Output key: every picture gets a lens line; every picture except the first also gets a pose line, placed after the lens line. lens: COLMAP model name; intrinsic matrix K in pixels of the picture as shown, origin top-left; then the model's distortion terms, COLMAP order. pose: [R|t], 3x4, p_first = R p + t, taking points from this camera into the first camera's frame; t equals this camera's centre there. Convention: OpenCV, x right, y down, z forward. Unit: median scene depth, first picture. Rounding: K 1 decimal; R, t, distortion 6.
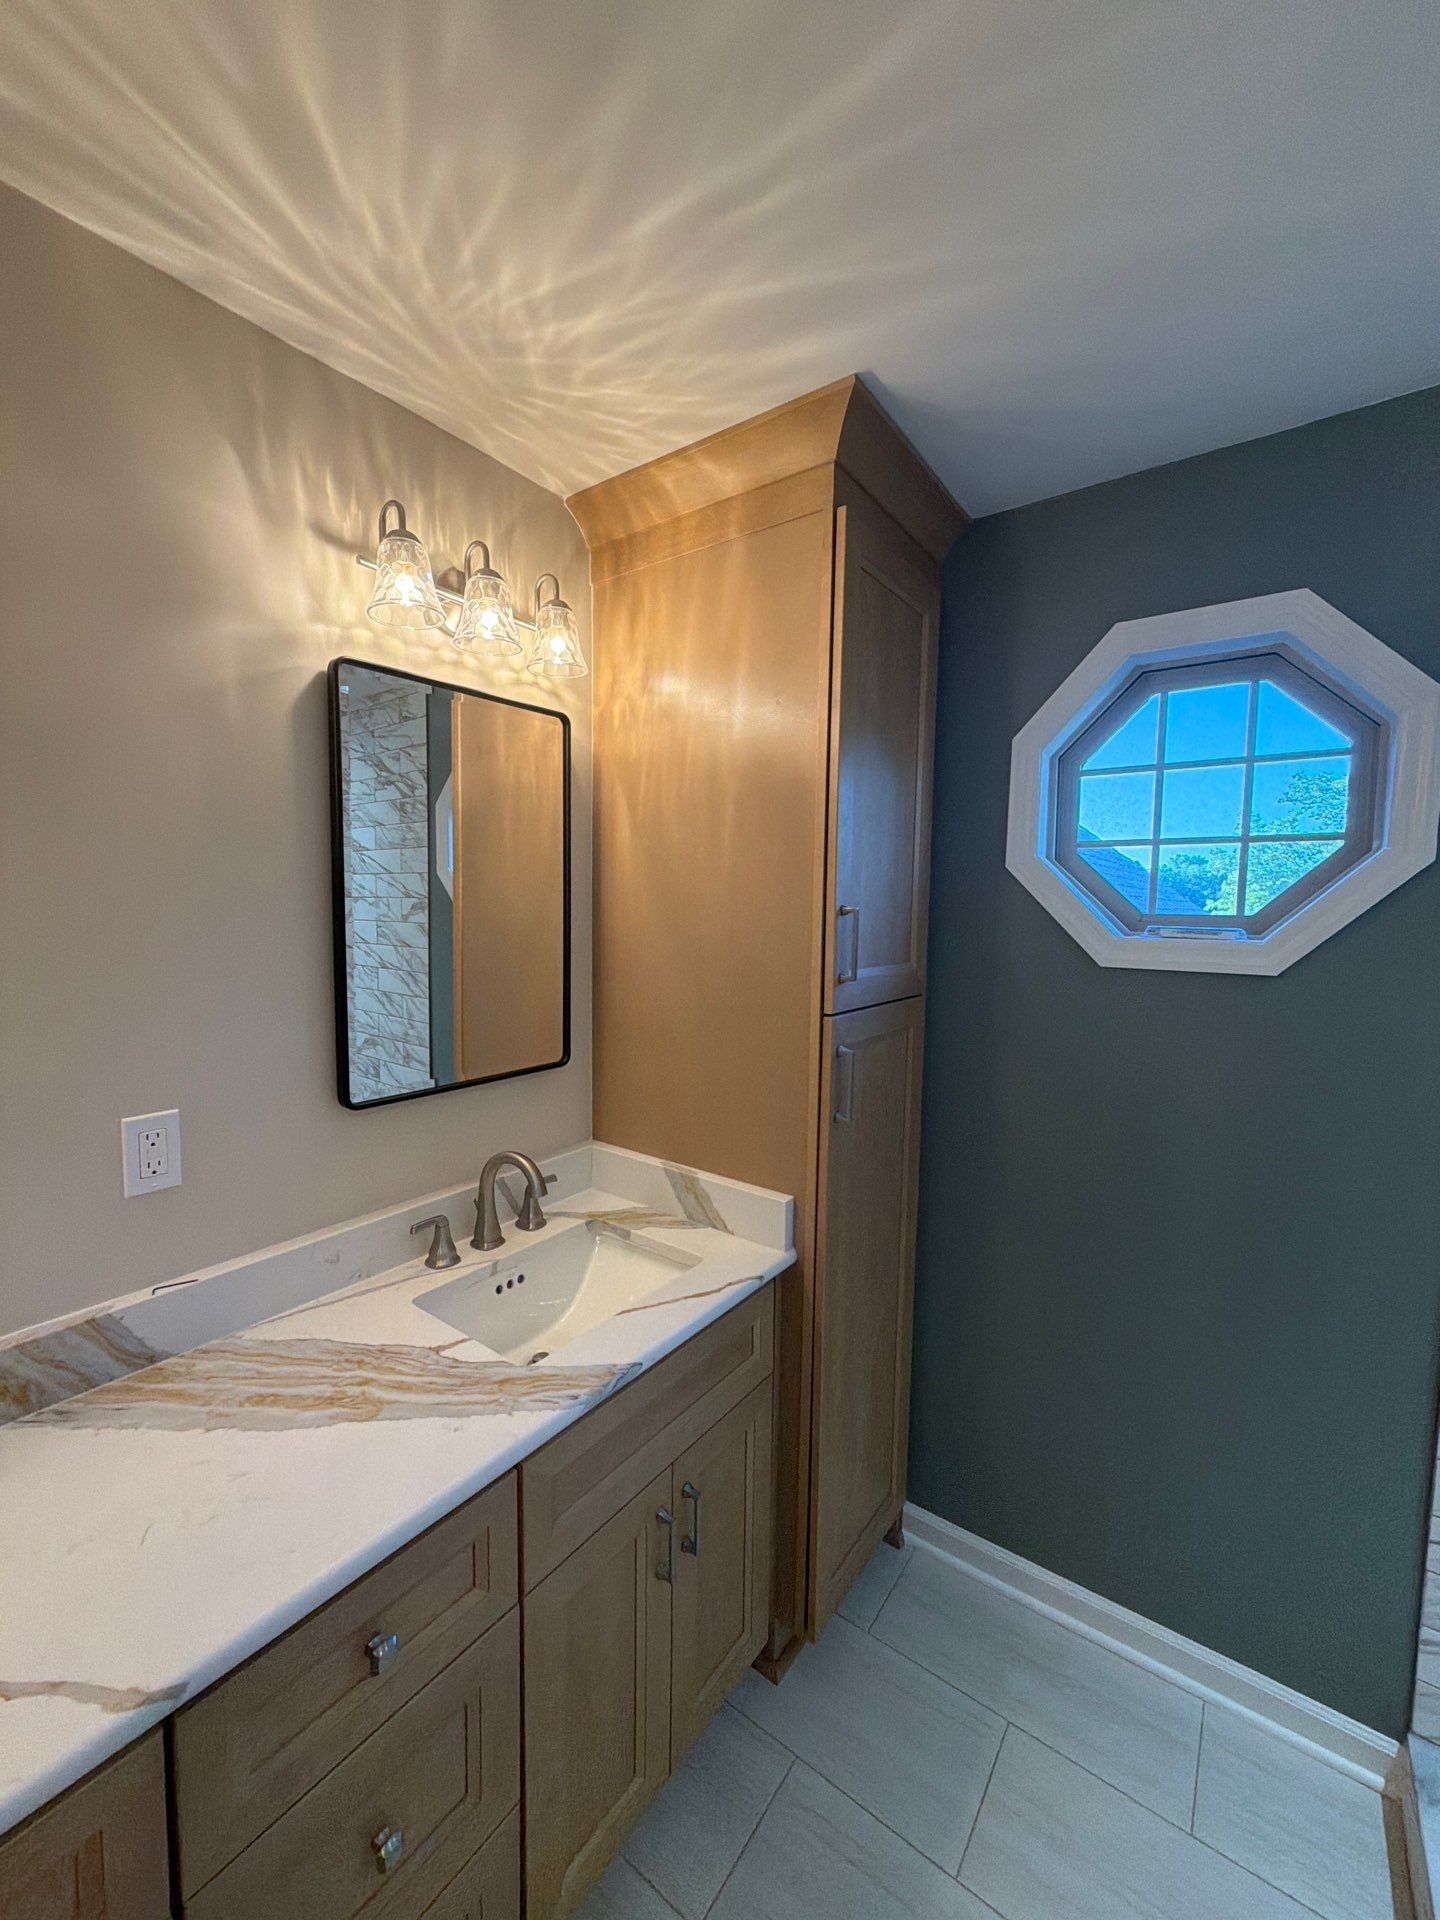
lens RADIAL K [[764.3, 0, 716.7], [0, 764.3, 960.6], [0, 0, 1]] dist [0.001132, -0.000205]
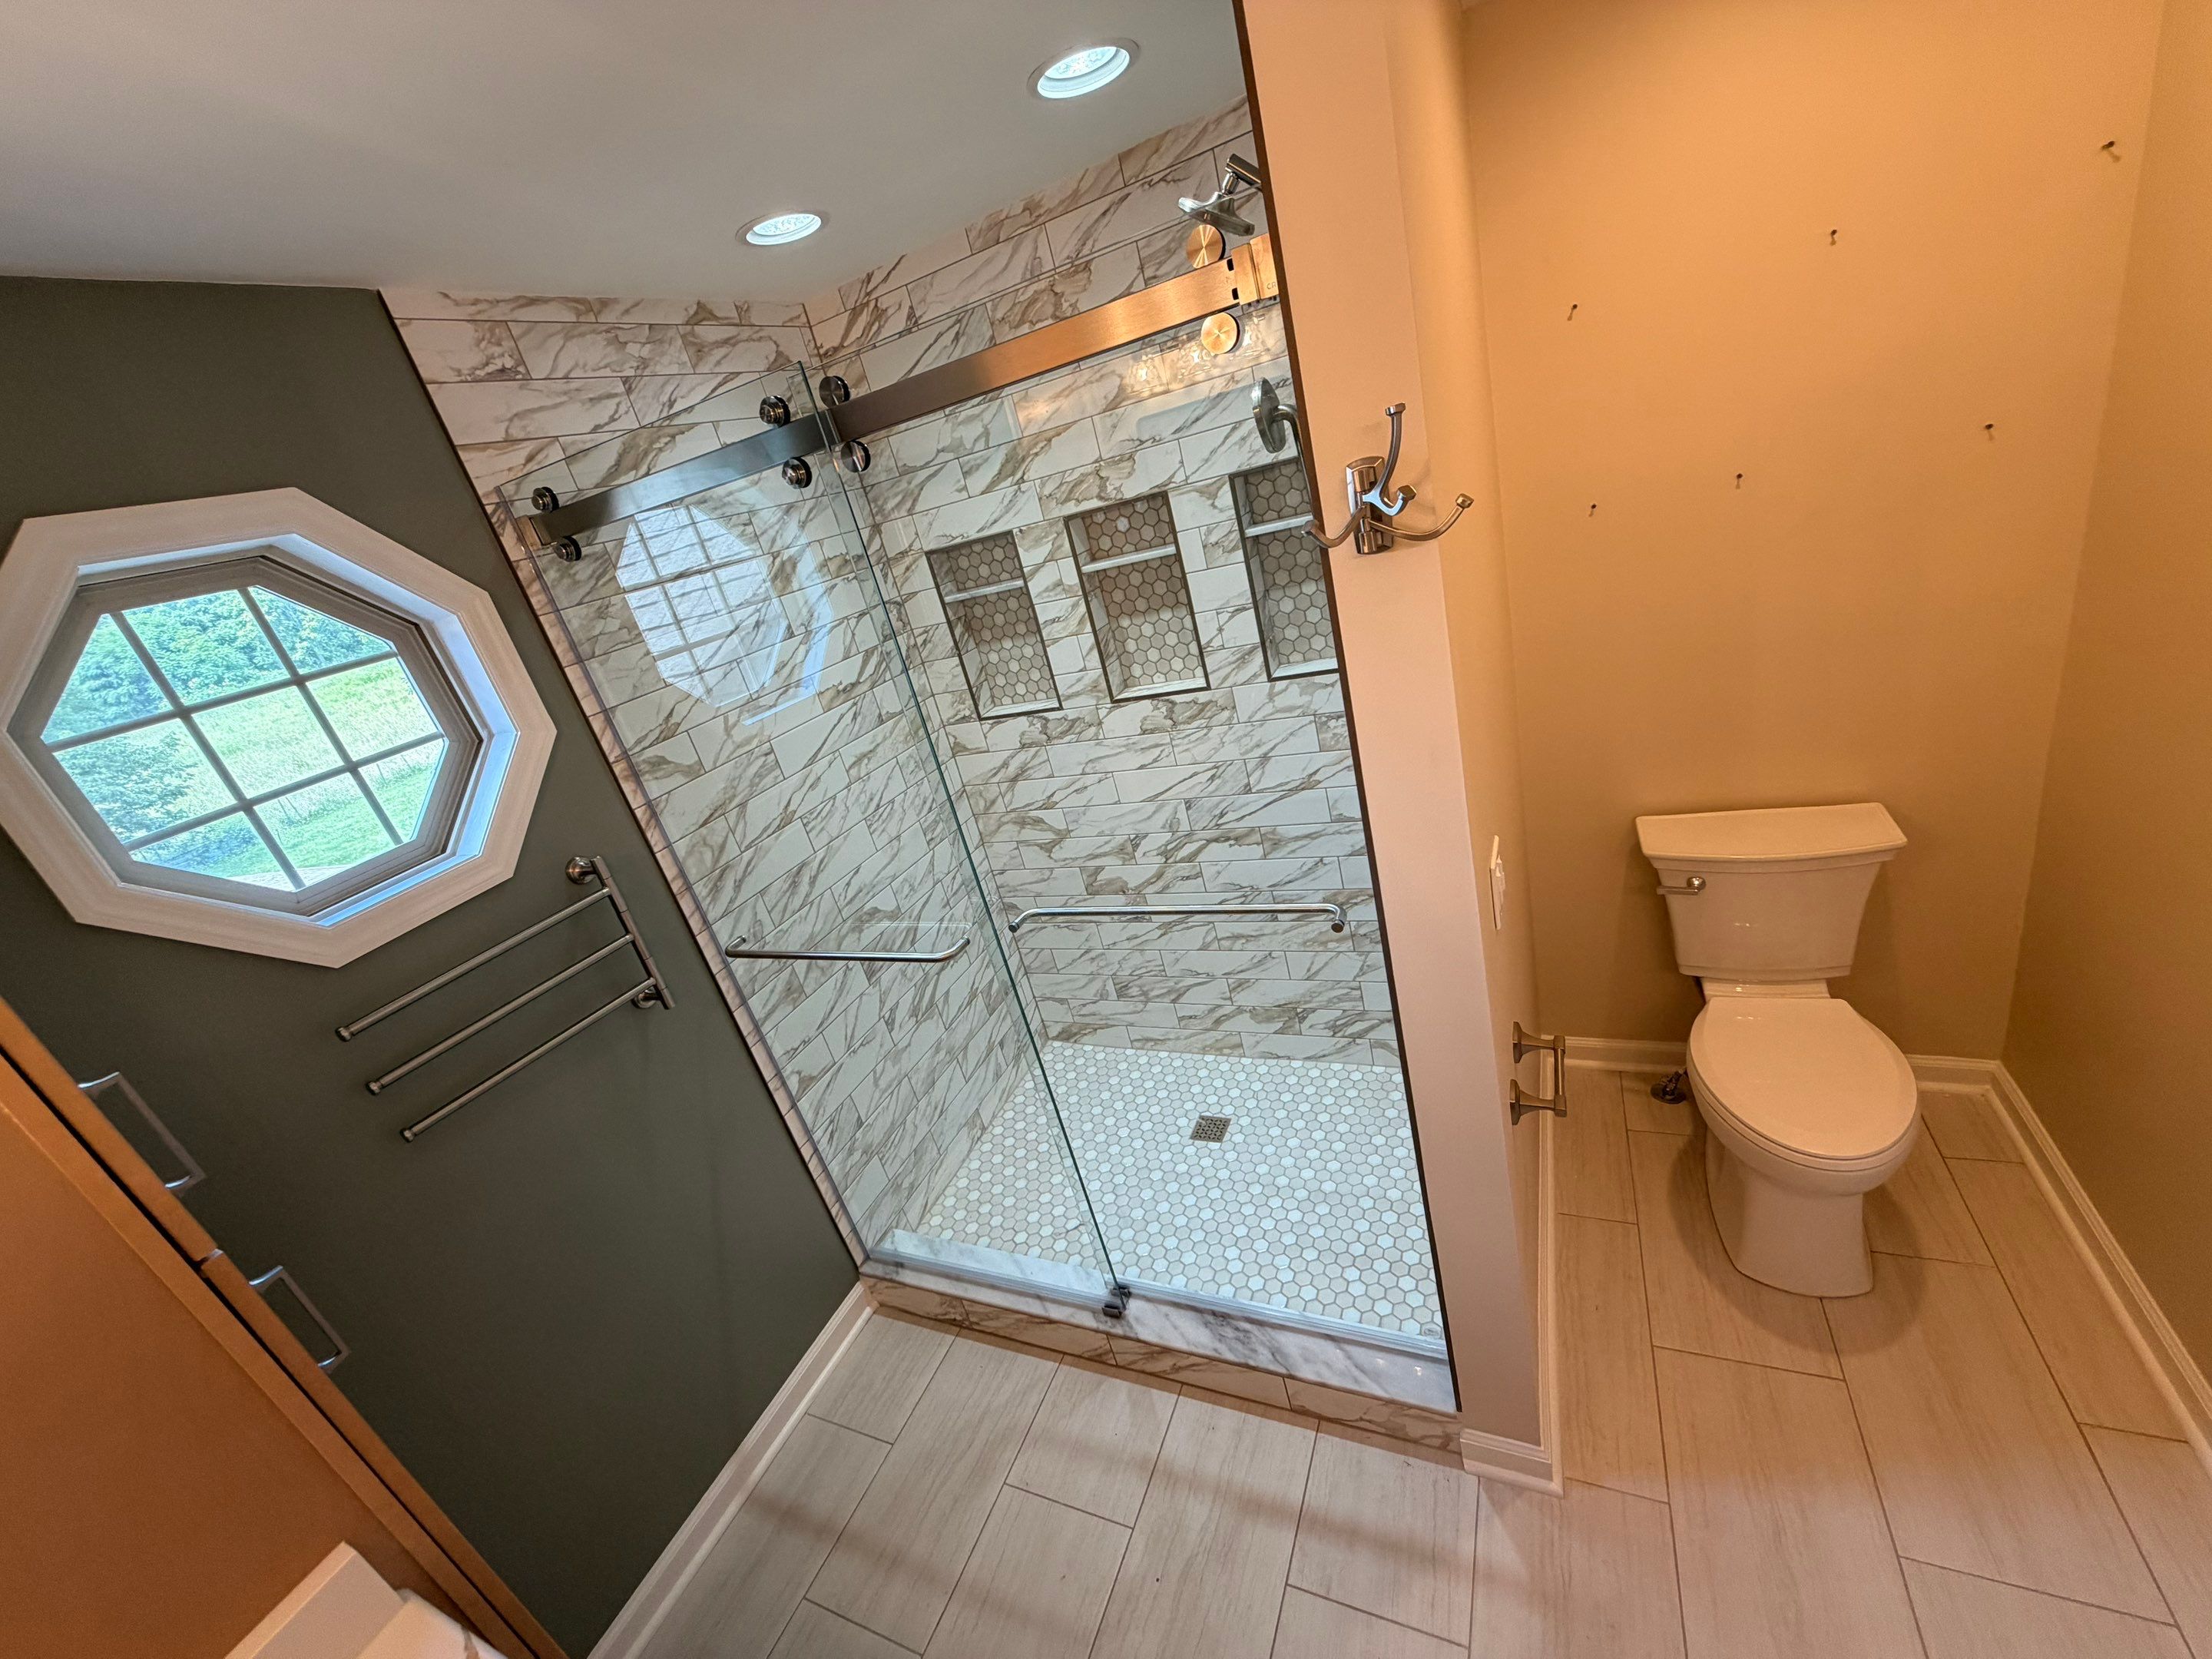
lens RADIAL K [[880.5, 0, 1101.9], [0, 880.5, 830.1], [0, 0, 1]] dist [0.001132, -0.000205]
pose [[-0.202519, -0.336502, 0.919648, -0.477159], [0.324804, 0.862866, 0.387252, -0.236377], [-0.923844, 0.377132, -0.065450, 0.354425]]
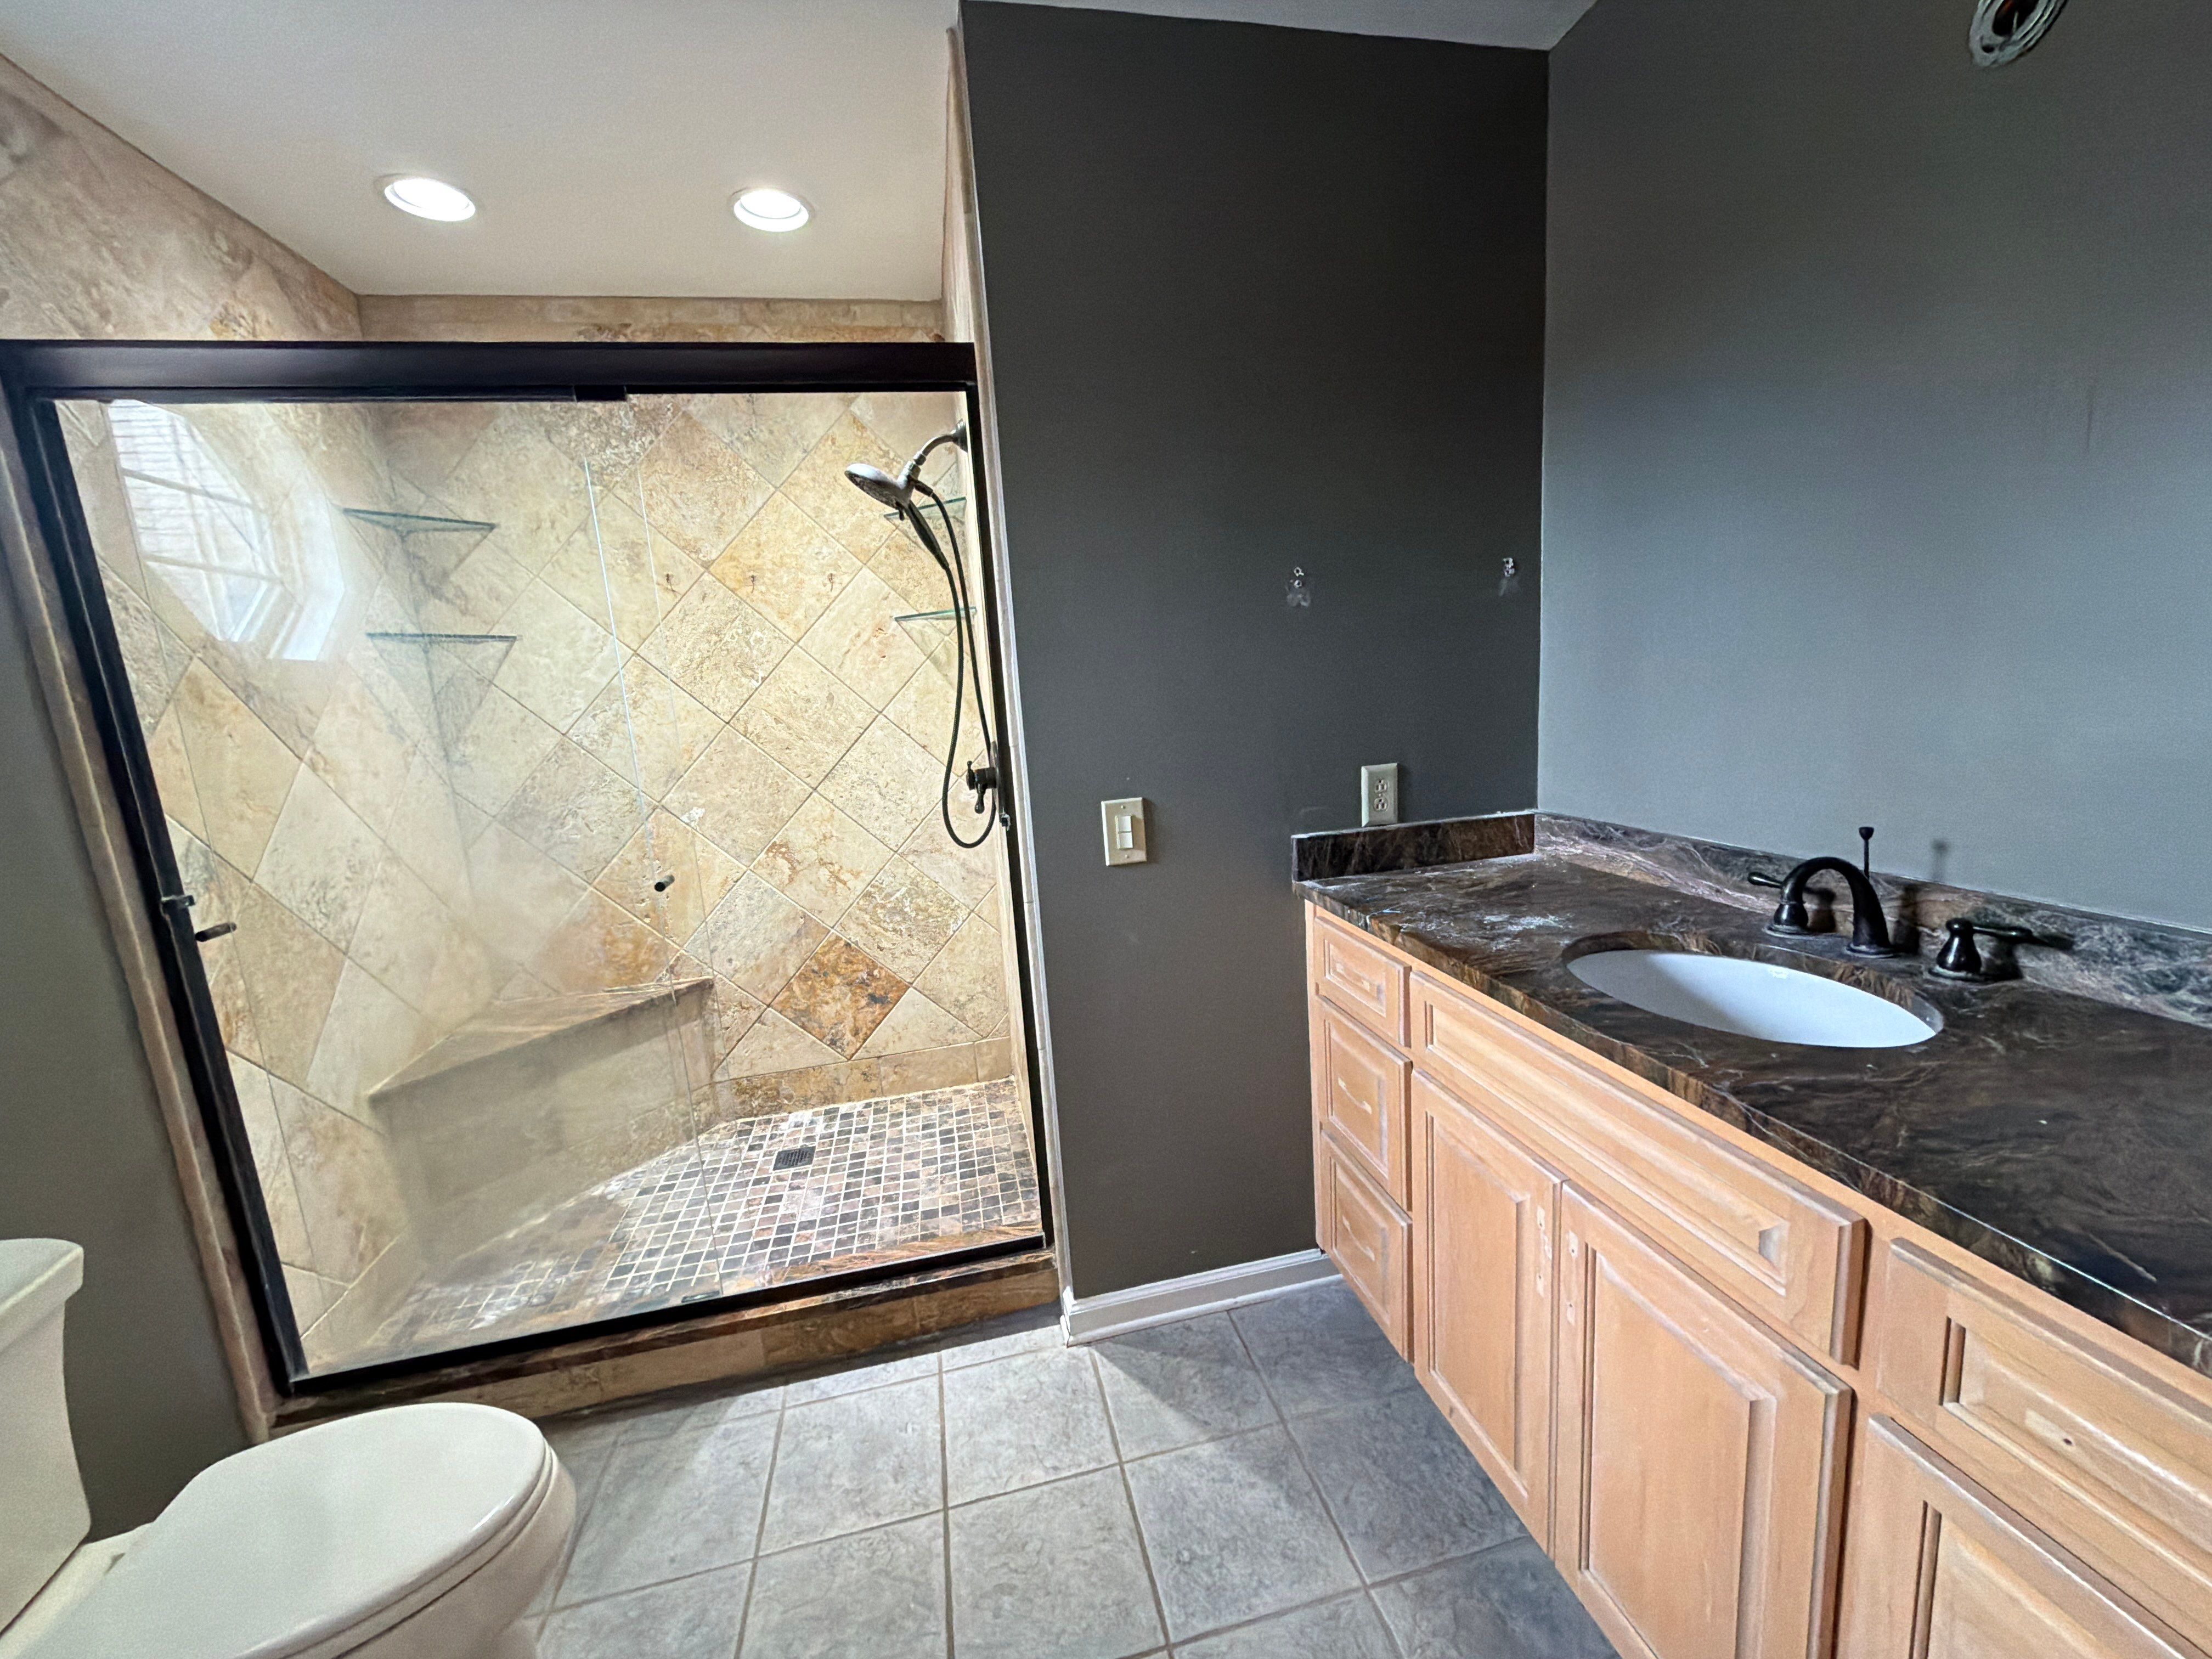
lens RADIAL K [[880.5, 0, 1110.1], [0, 880.5, 829.2], [0, 0, 1]] dist [0.001132, -0.000205]
pose [[-0.750826, -0.074465, 0.656289, -0.653405], [0.113644, 0.964242, 0.239421, 0.082113], [-0.650650, 0.254347, -0.715515, 0.901415]]
